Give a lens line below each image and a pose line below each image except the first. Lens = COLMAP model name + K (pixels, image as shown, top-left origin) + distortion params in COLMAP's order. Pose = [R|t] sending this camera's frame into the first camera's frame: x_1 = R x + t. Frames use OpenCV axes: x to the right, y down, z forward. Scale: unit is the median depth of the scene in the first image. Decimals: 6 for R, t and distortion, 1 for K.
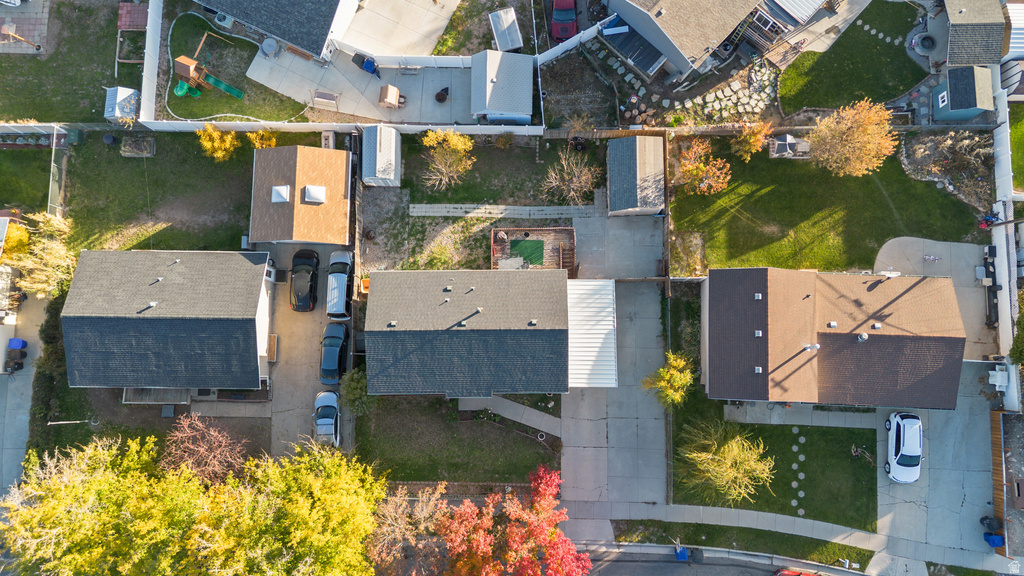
lens RADIAL K [[715.8, 0, 512.0], [0, 715.8, 288.0], [0, 0, 1]] dist [0.082665, -0.091353]
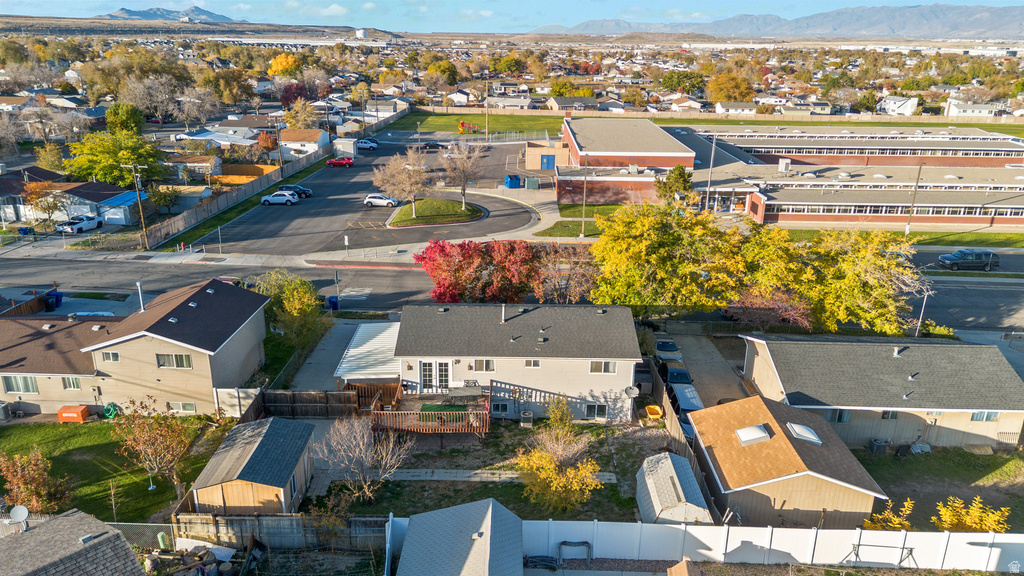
lens RADIAL K [[715.8, 0, 512.0], [0, 715.8, 288.0], [0, 0, 1]] dist [0.082665, -0.091353]
pose [[-0.999978, -0.005991, -0.002952, -0.046683], [-0.001482, -0.231928, 0.972732, -0.738479], [-0.006512, 0.972714, 0.231914, 0.703917]]
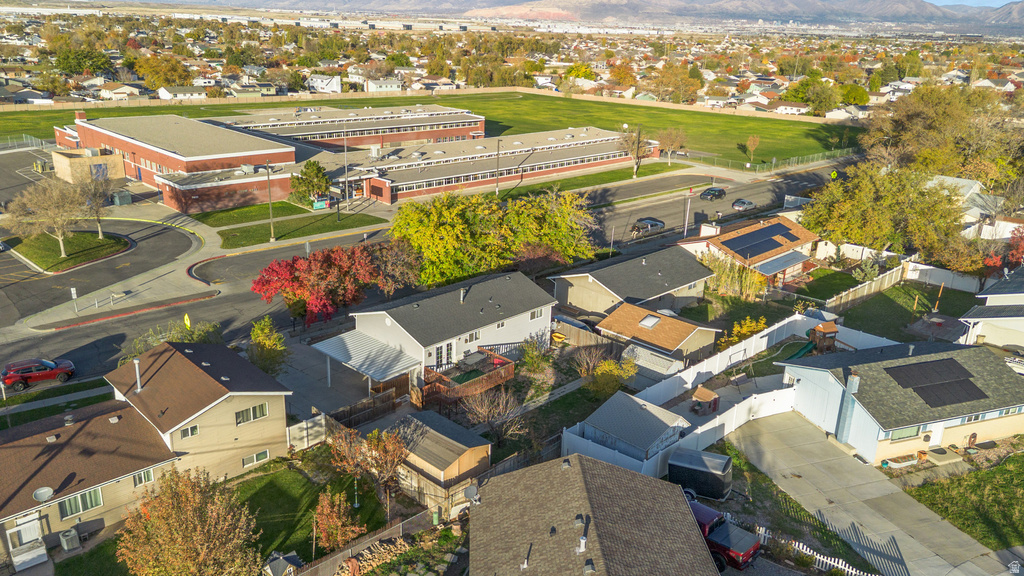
lens RADIAL K [[758.6, 0, 512.0], [0, 758.6, 288.0], [0, 0, 1]] dist [0.084569, -0.093705]
pose [[-0.696765, 0.221777, -0.682153, 0.638269], [-0.715905, -0.155757, 0.680602, -0.745854], [0.044692, 0.962577, 0.267297, 0.623266]]
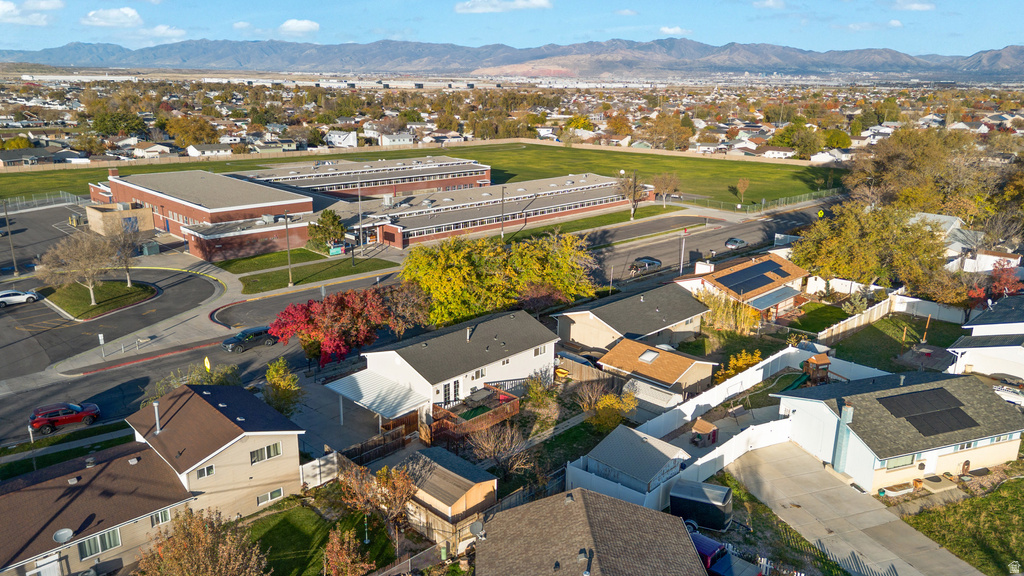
lens RADIAL K [[715.8, 0, 512.0], [0, 715.8, 288.0], [0, 0, 1]] dist [0.082665, -0.091353]
pose [[-0.700221, 0.198613, -0.685743, 0.626051], [-0.710978, -0.106802, 0.695056, -0.742165], [0.064808, 0.974241, 0.215995, 0.625498]]
